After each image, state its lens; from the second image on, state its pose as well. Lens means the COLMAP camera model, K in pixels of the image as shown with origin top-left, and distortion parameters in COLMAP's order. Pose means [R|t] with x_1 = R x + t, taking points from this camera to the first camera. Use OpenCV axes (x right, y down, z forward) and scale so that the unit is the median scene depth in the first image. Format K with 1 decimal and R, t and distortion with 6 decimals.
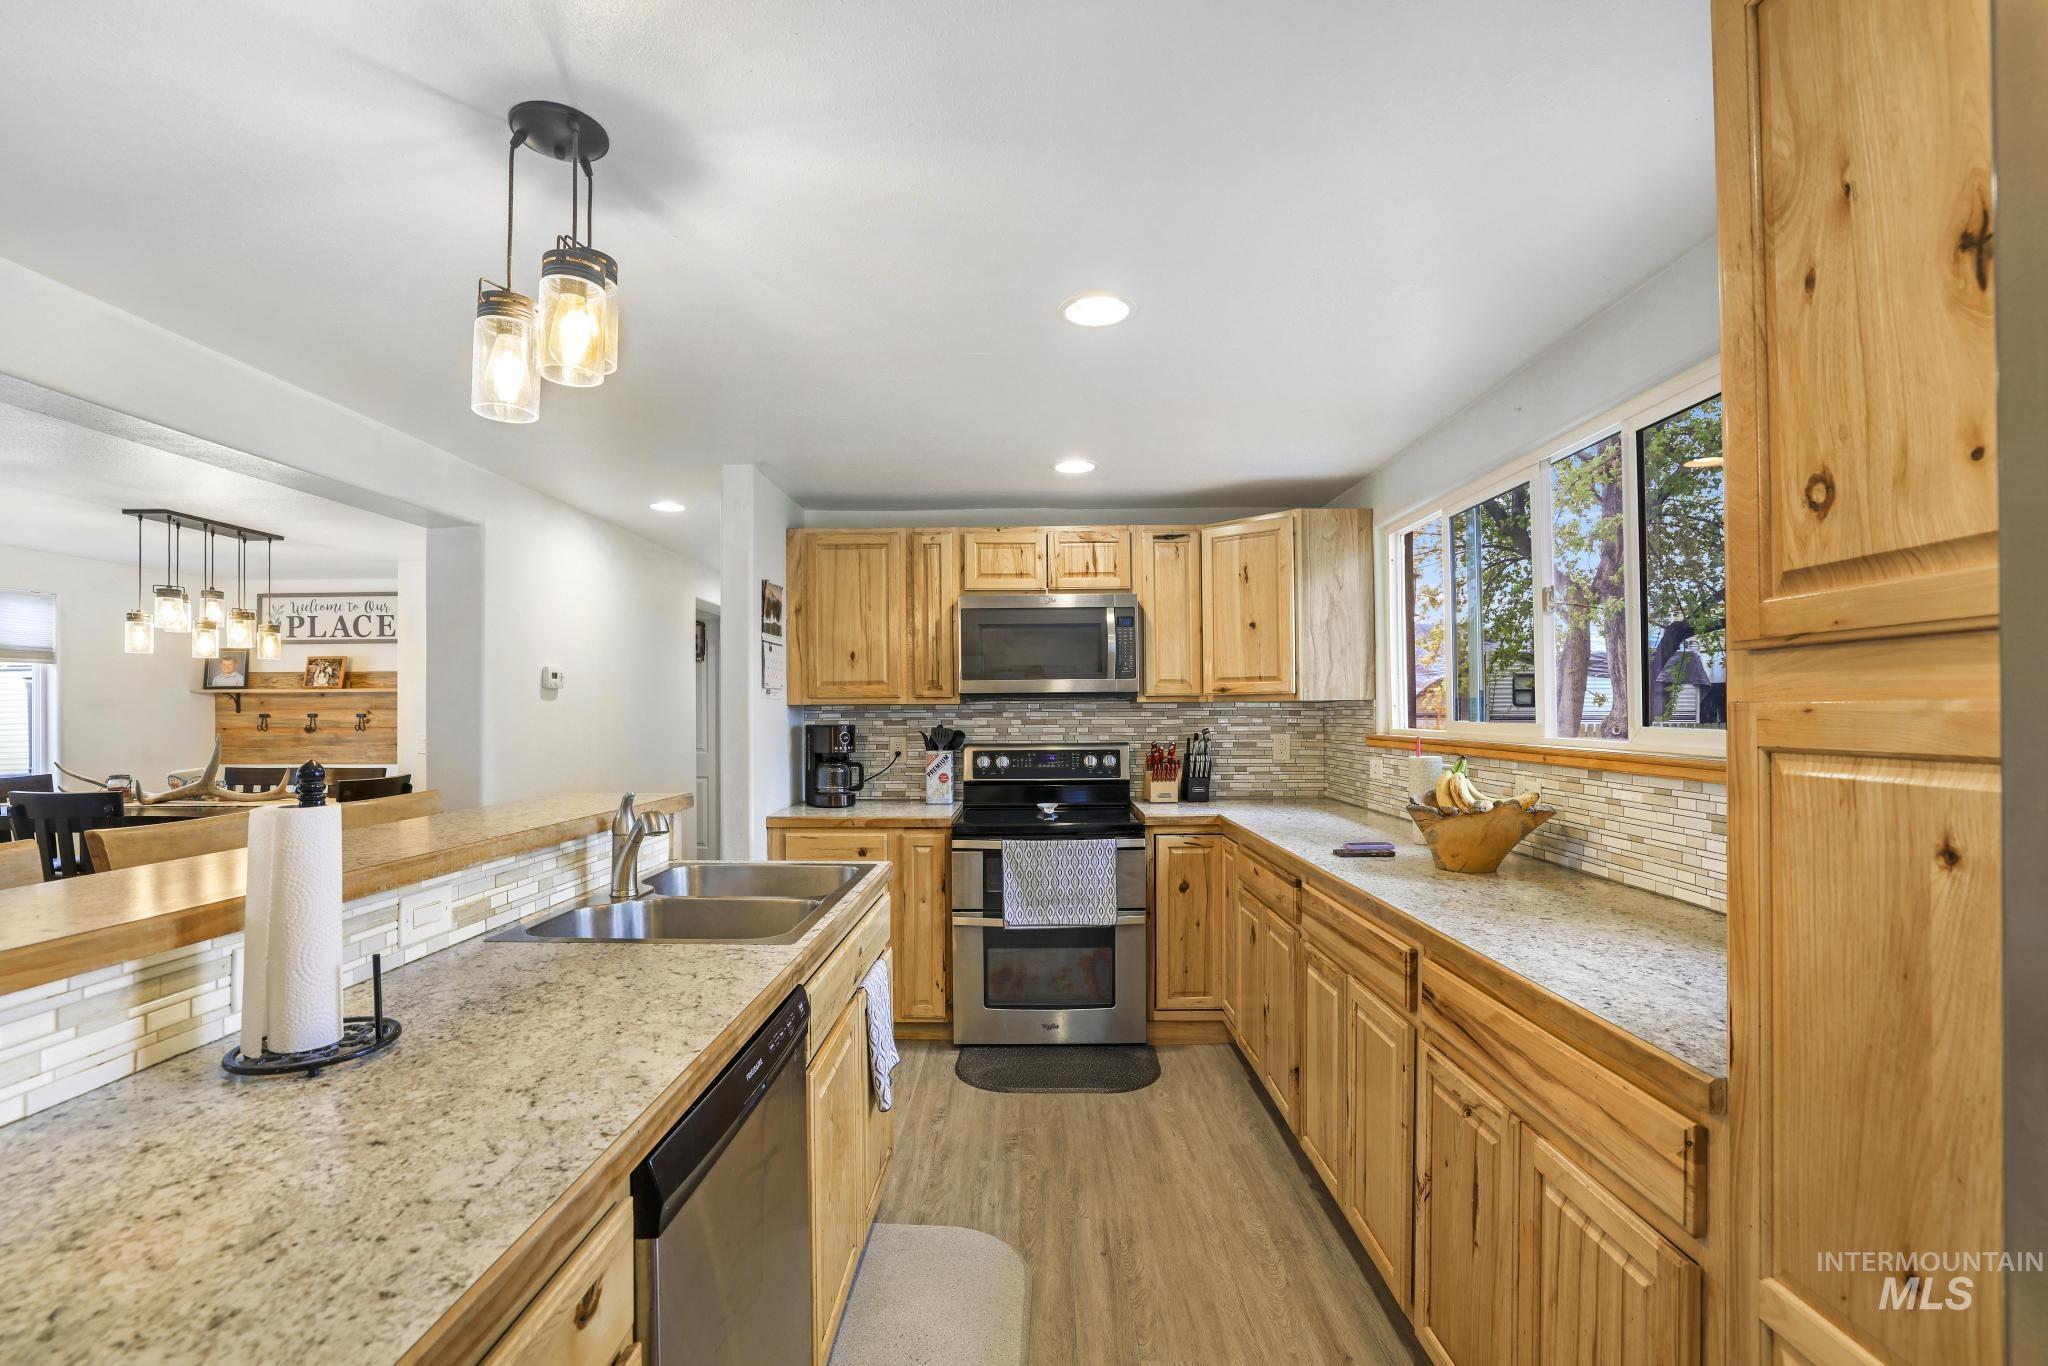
lens RADIAL K [[893.2, 0, 1020.3], [0, 893.2, 674.6], [0, 0, 1]] dist [-0.020710, 0.000638]
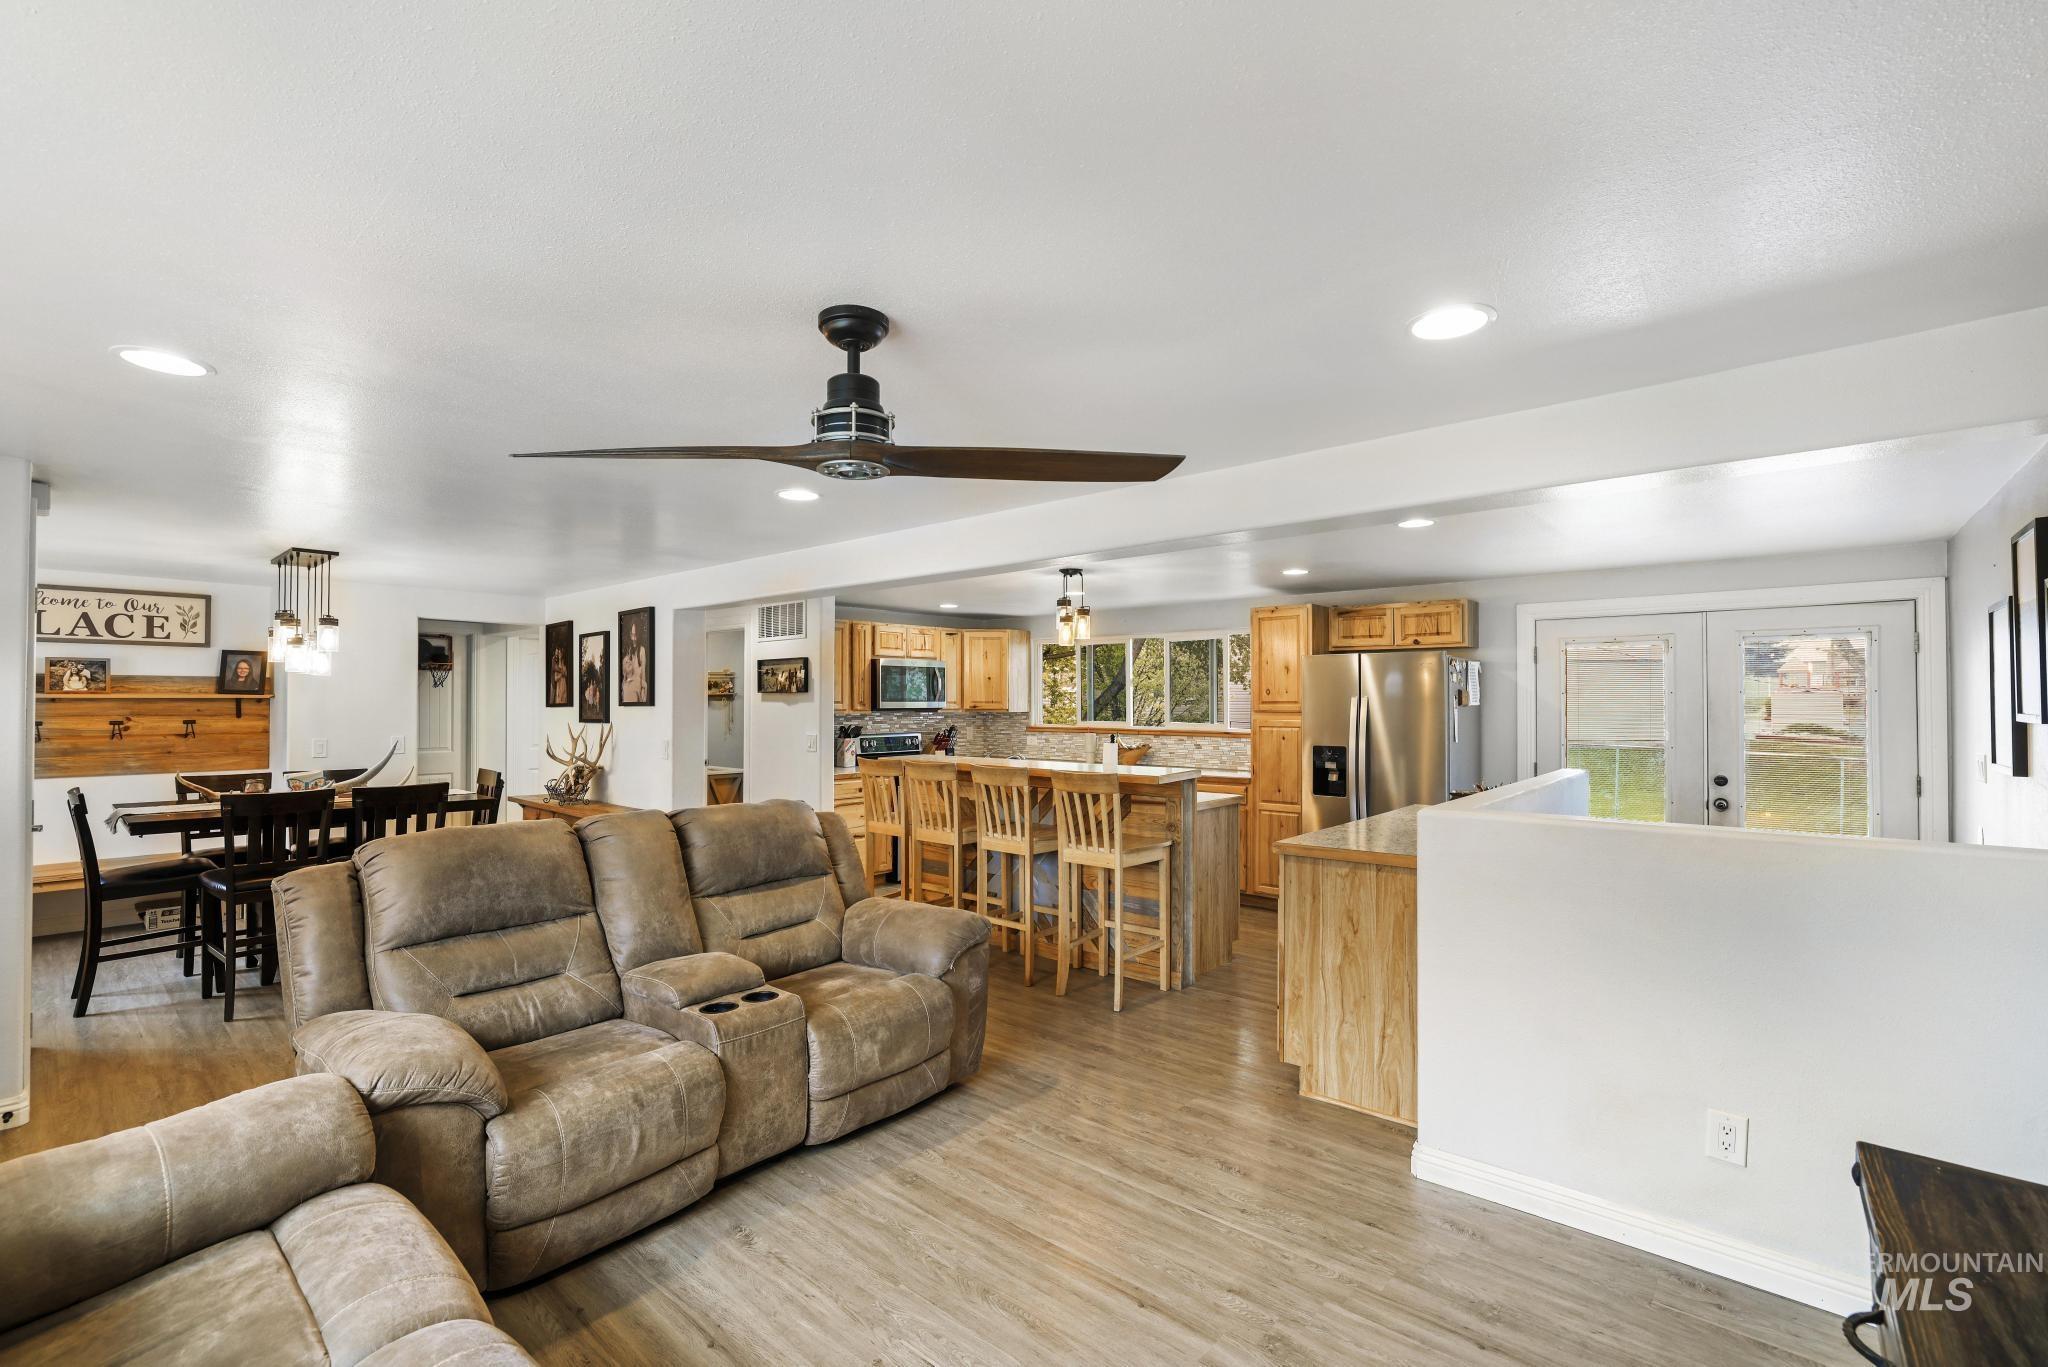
lens RADIAL K [[879.2, 0, 1024.0], [0, 879.2, 683.5], [0, 0, 1]] dist [0.020931, 0.000045]
pose [[0.666138, 0.023815, 0.745448, -1.498484], [-0.035052, 0.999385, -0.000604, -0.050077], [-0.745004, -0.025727, 0.666563, -0.602353]]
